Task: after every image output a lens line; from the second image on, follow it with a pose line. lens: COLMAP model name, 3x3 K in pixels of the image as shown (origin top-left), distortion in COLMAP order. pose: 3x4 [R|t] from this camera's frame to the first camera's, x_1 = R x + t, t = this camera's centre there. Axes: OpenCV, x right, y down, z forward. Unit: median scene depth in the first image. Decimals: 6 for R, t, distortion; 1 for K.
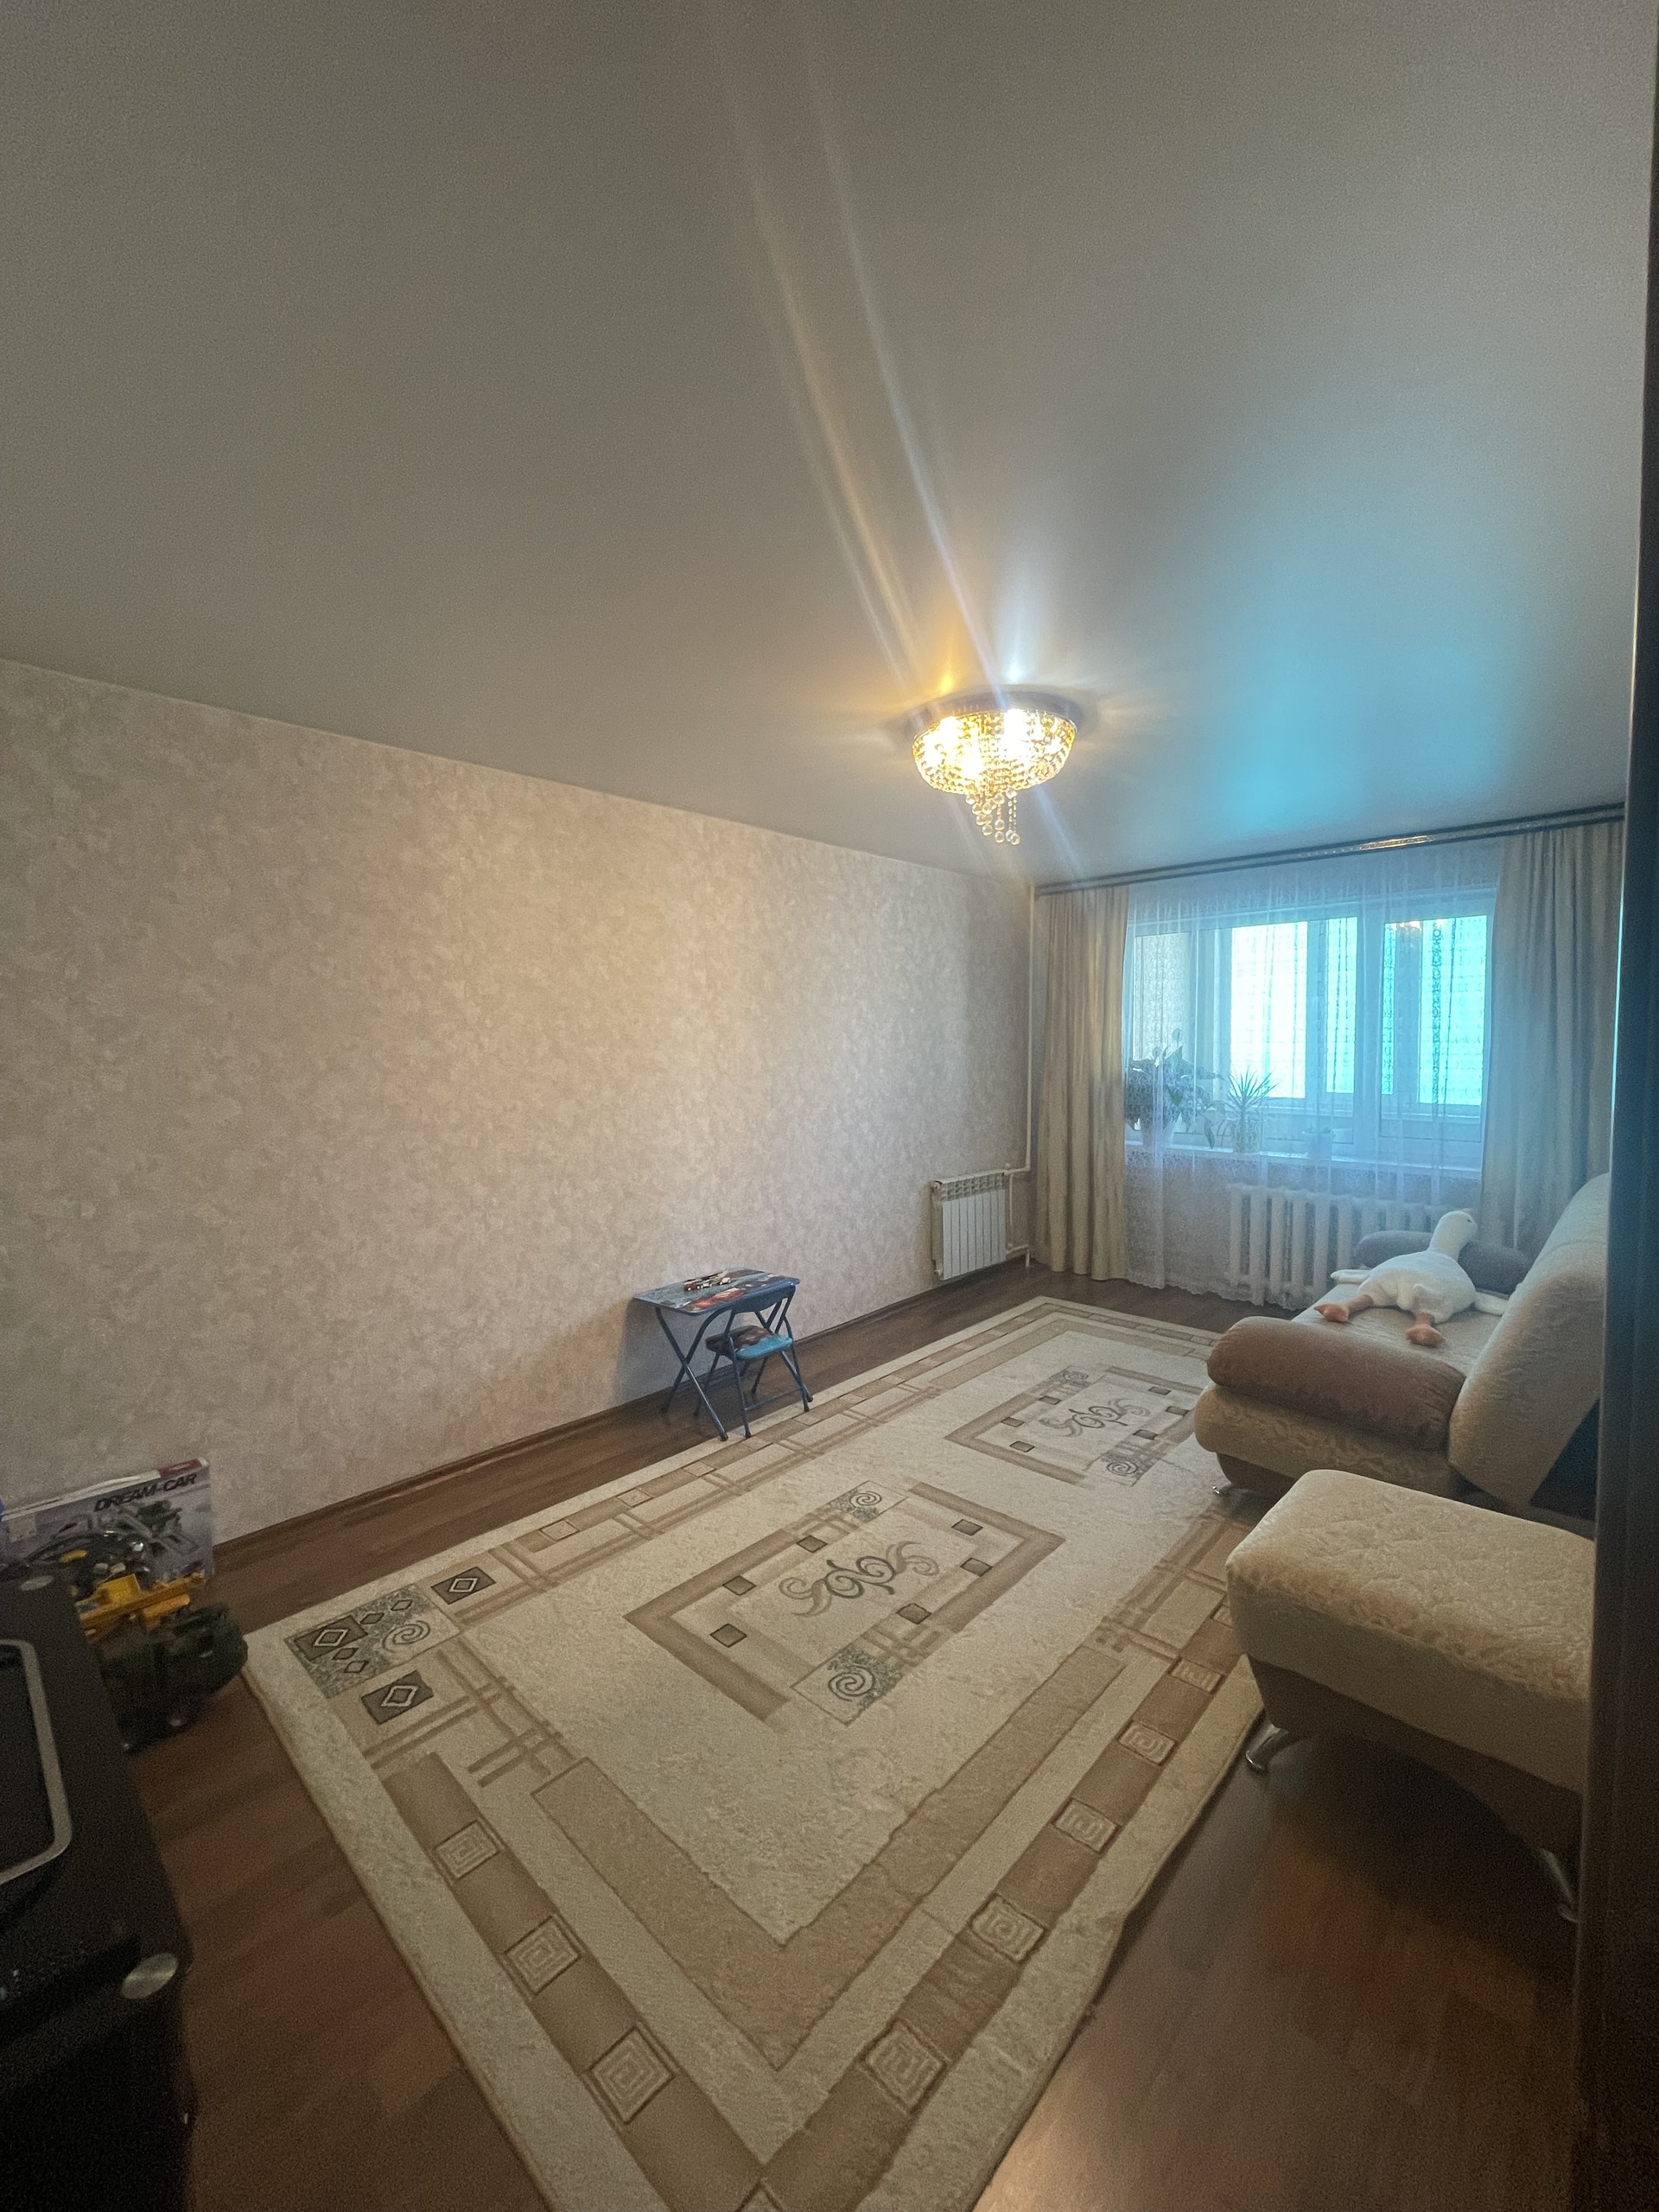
lens RADIAL K [[891.8, 0, 819.6], [0, 891.8, 1088.7], [0, 0, 1]] dist [-0.007116, 0.000250]
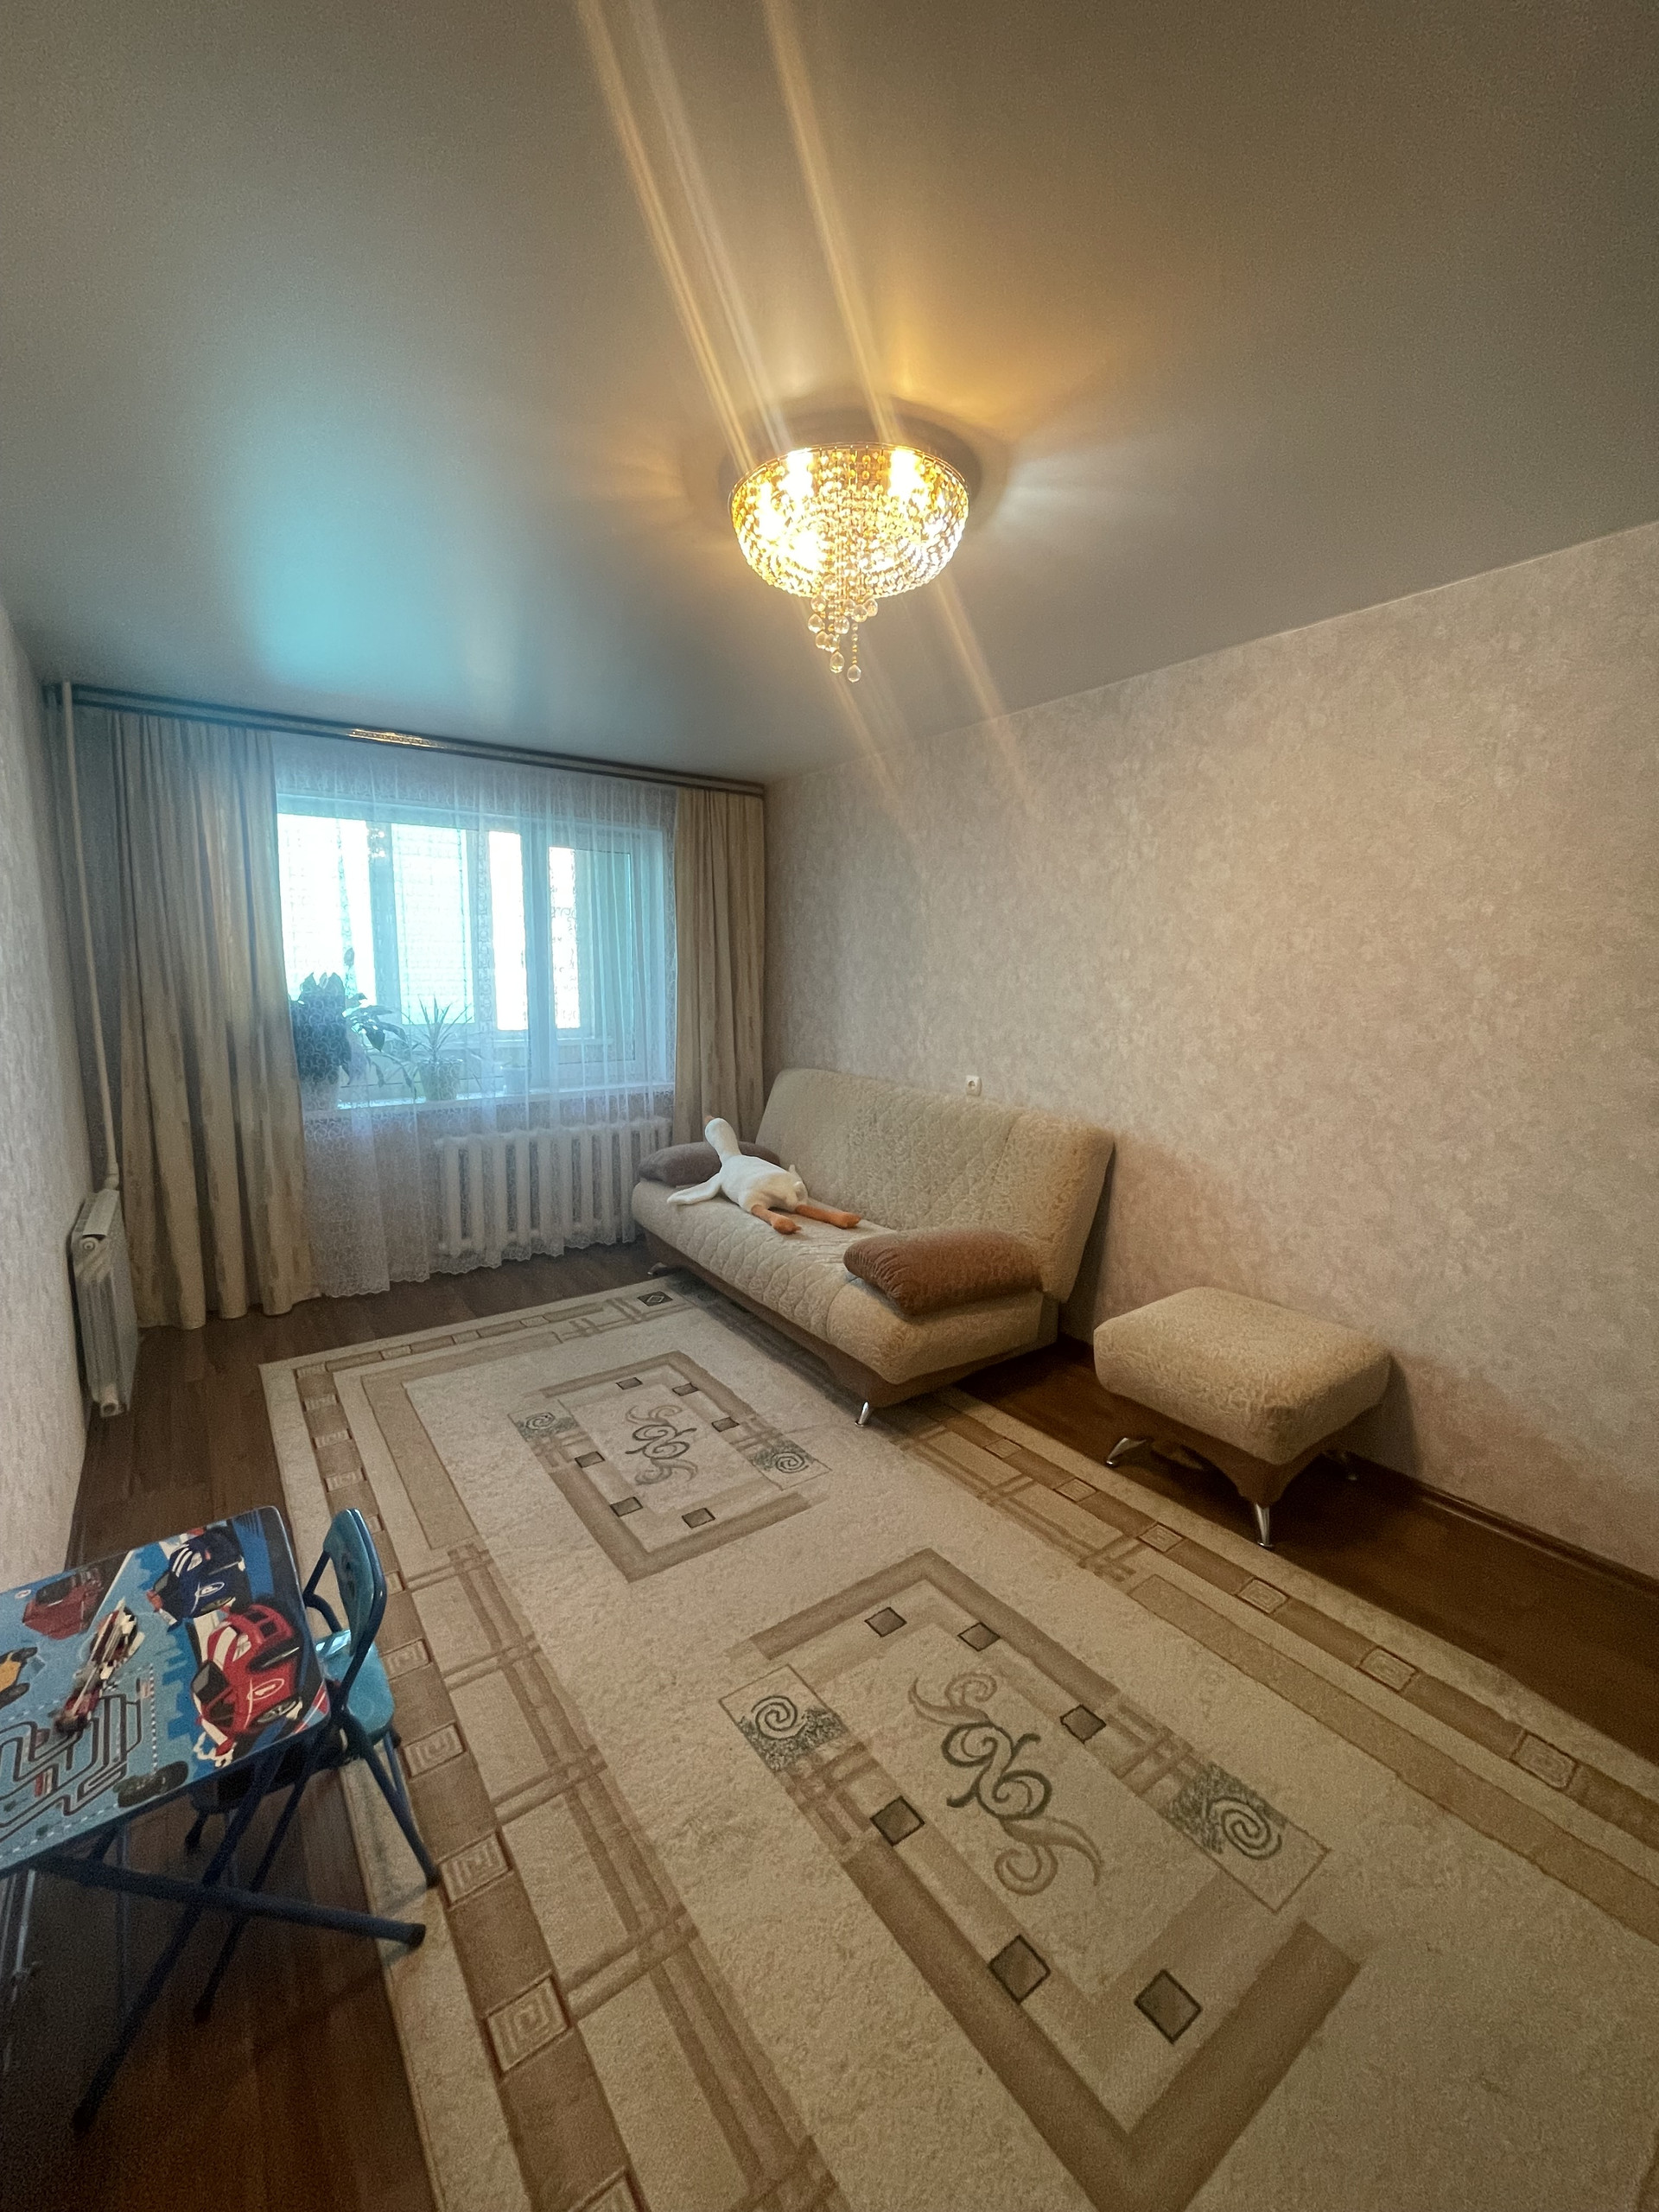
lens RADIAL K [[900.1, 0, 818.0], [0, 900.1, 1095.2], [0, 0, 1]] dist [-0.019847, 0.010908]
pose [[0.193812, -0.131878, 0.972134, -0.460462], [0.048714, 0.990995, 0.124724, -0.034944], [-0.979828, 0.023184, 0.198491, 0.803631]]
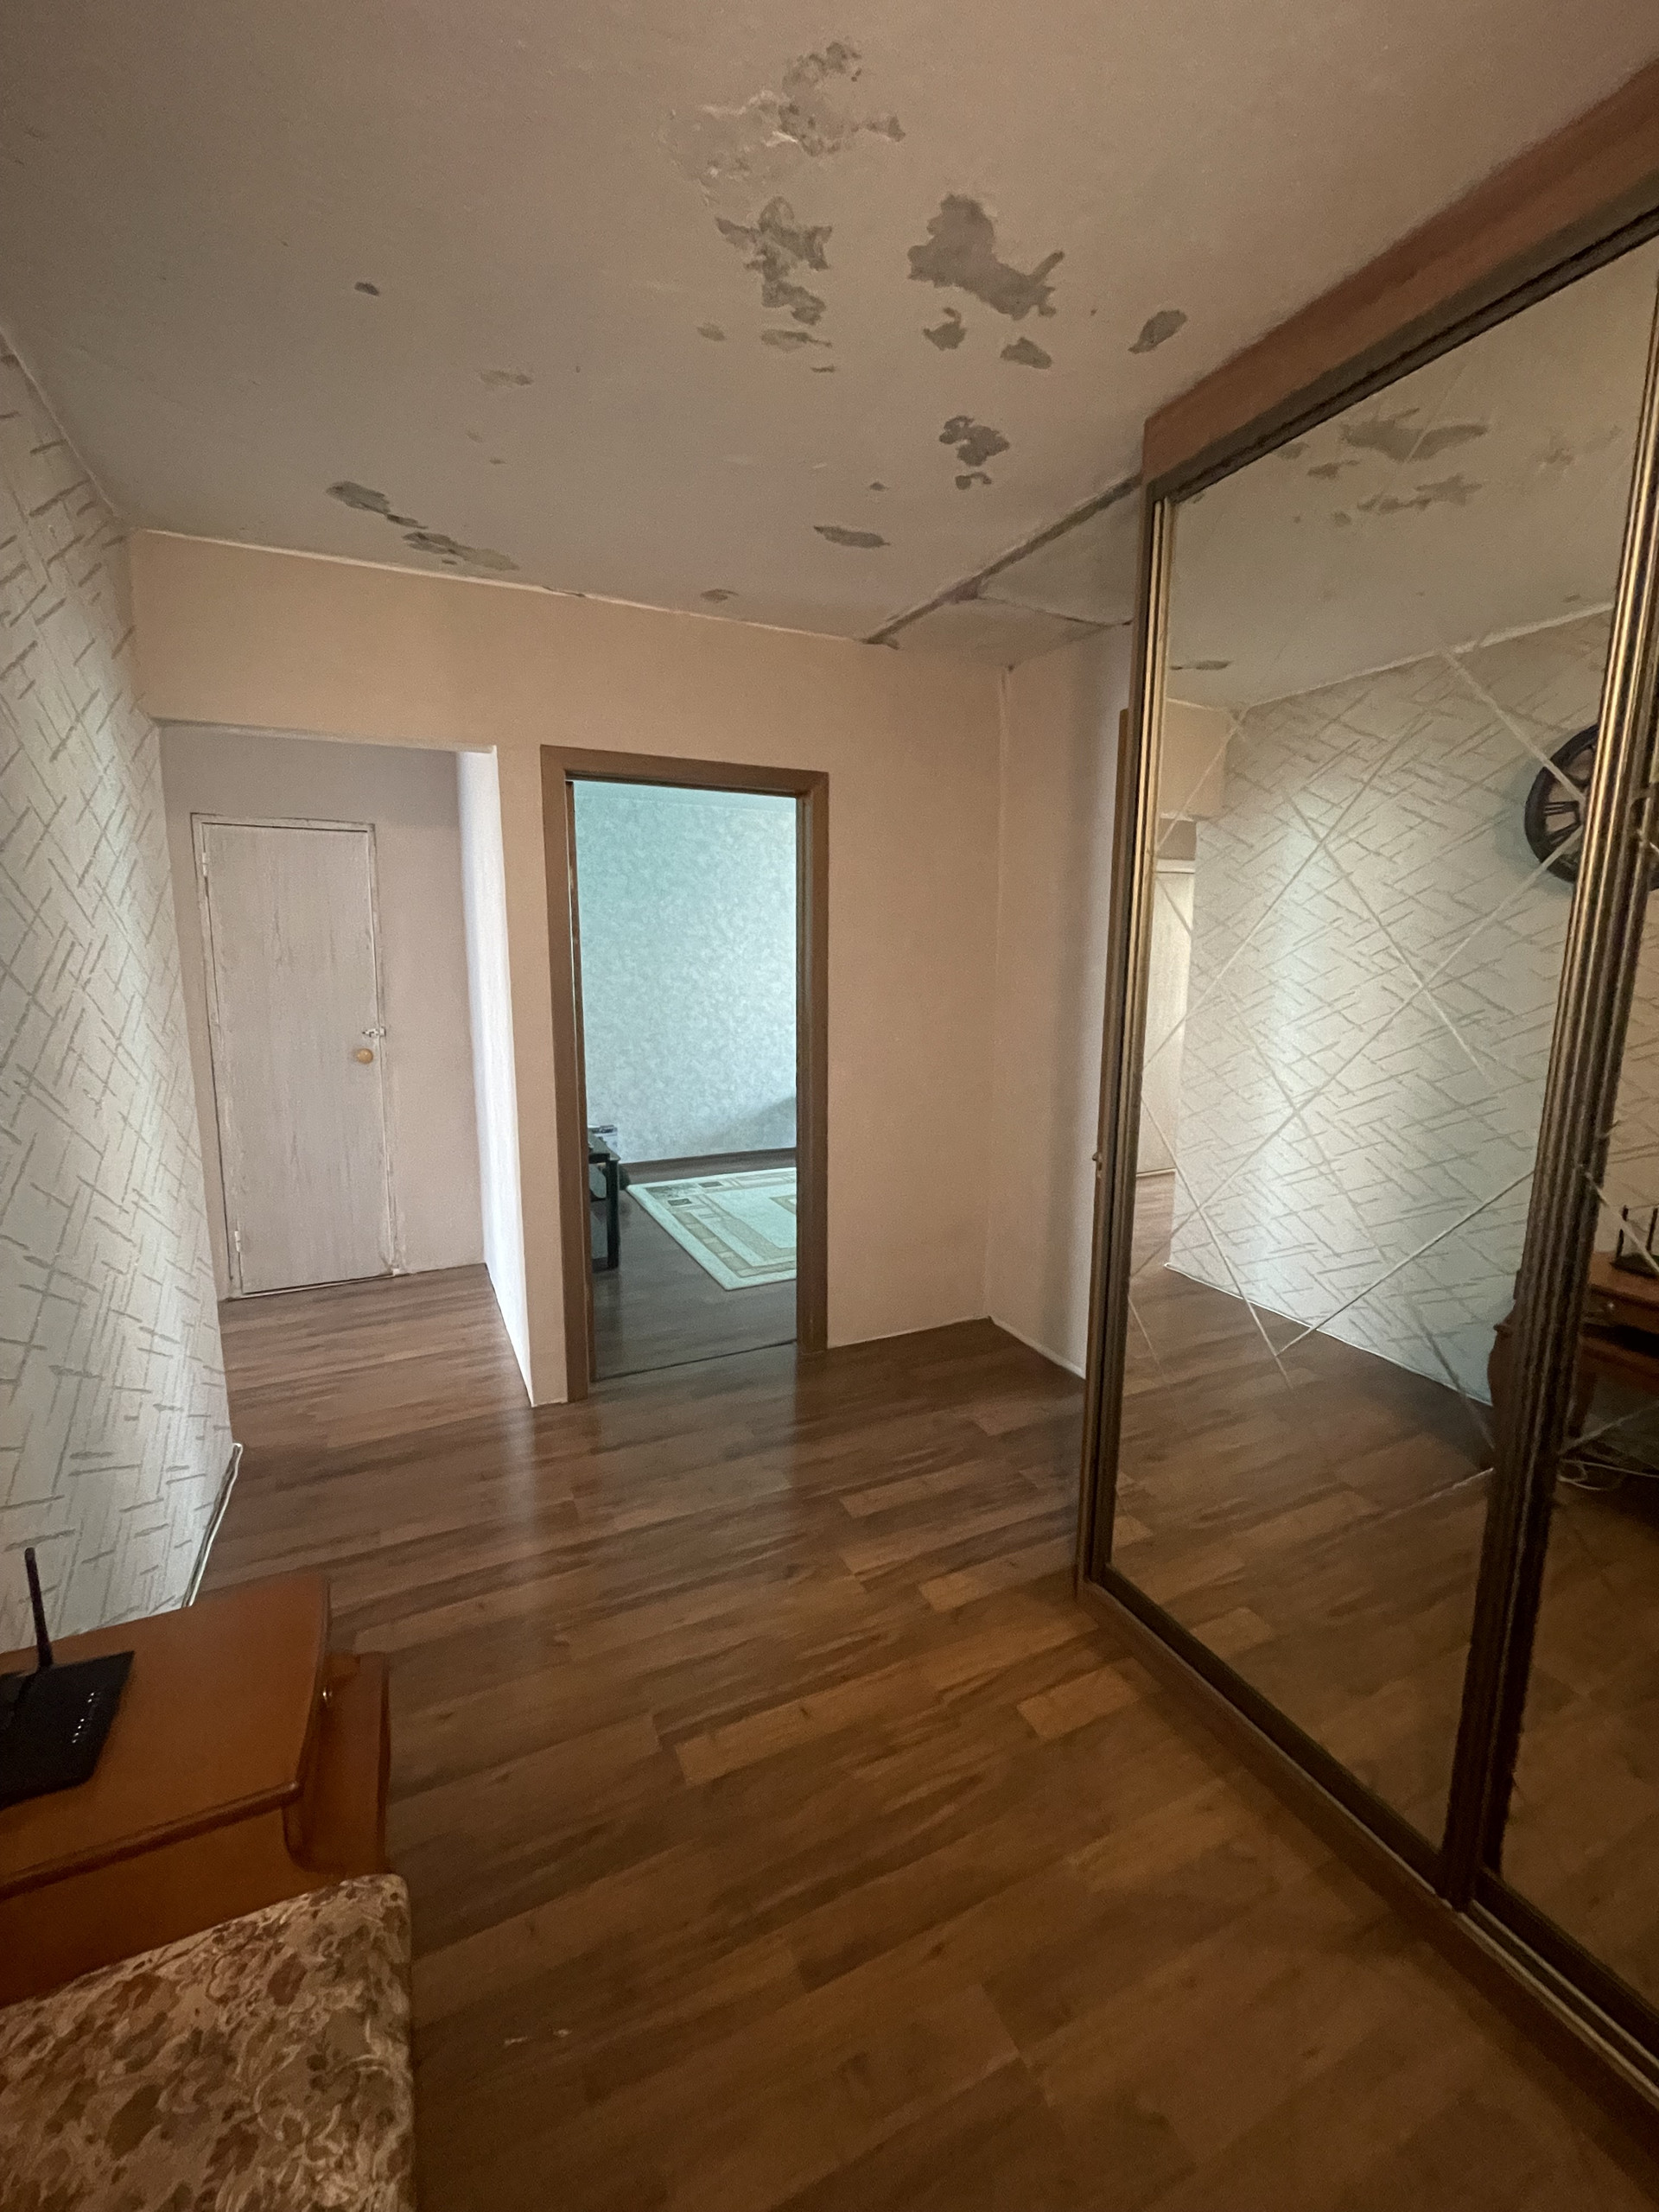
lens RADIAL K [[891.8, 0, 819.6], [0, 891.8, 1088.7], [0, 0, 1]] dist [-0.007116, 0.000250]
pose [[0.933607, 0.072006, -0.350989, 0.542866], [-0.034637, 0.993148, 0.111614, 0.029382], [0.356621, -0.092046, 0.929704, -0.851764]]
